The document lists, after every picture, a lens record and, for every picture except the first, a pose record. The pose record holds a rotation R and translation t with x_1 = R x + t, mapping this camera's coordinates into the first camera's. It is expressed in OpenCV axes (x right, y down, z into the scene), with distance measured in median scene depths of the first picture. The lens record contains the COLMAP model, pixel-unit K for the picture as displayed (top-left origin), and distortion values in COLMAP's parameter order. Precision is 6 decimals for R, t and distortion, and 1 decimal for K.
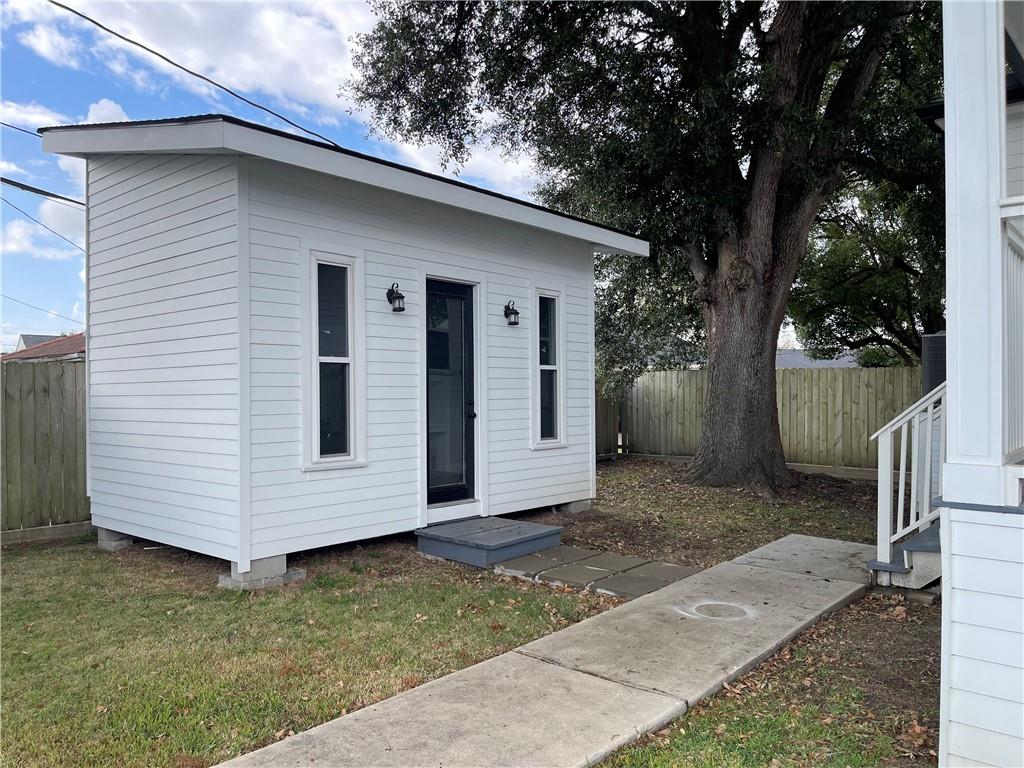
lens RADIAL K [[778.6, 0, 512.0], [0, 778.6, 390.9], [0, 0, 1]] dist [0.058074, -0.011366]
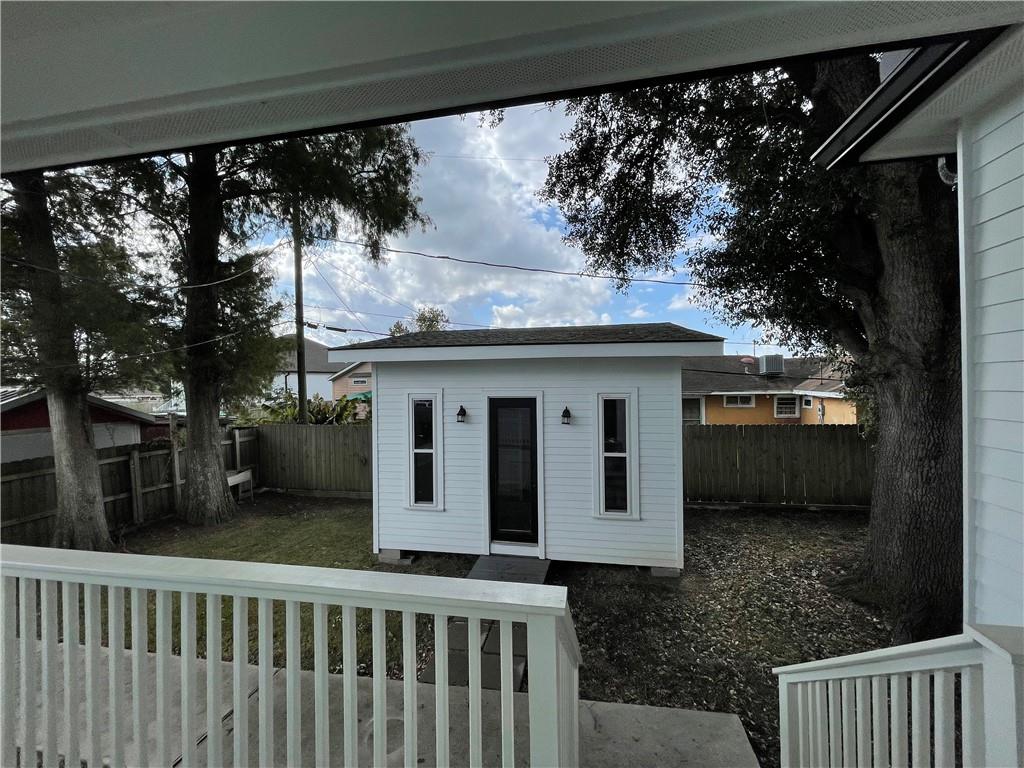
lens RADIAL K [[413.8, 0, 507.1], [0, 413.8, 383.3], [0, 0, 1]] dist [0.005518, 0.000132]
pose [[0.514036, -0.007193, -0.857739, 0.572244], [0.013349, 0.999911, -0.000386, -0.158658], [0.857665, -0.011252, 0.514086, 0.537397]]
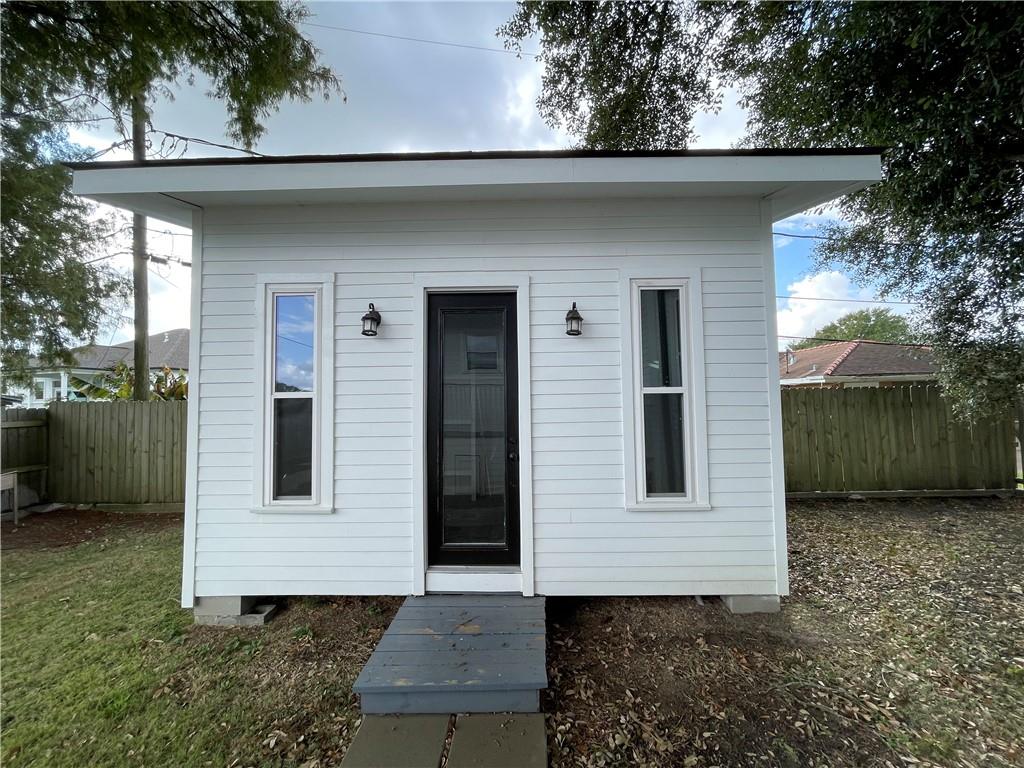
lens RADIAL K [[413.8, 0, 513.0], [0, 413.8, 384.8], [0, 0, 1]] dist [0.005518, 0.000132]
pose [[0.648737, -0.039039, -0.760010, 0.256468], [0.012091, 0.999086, -0.040998, -0.023284], [0.760916, 0.017408, 0.648617, 0.705453]]
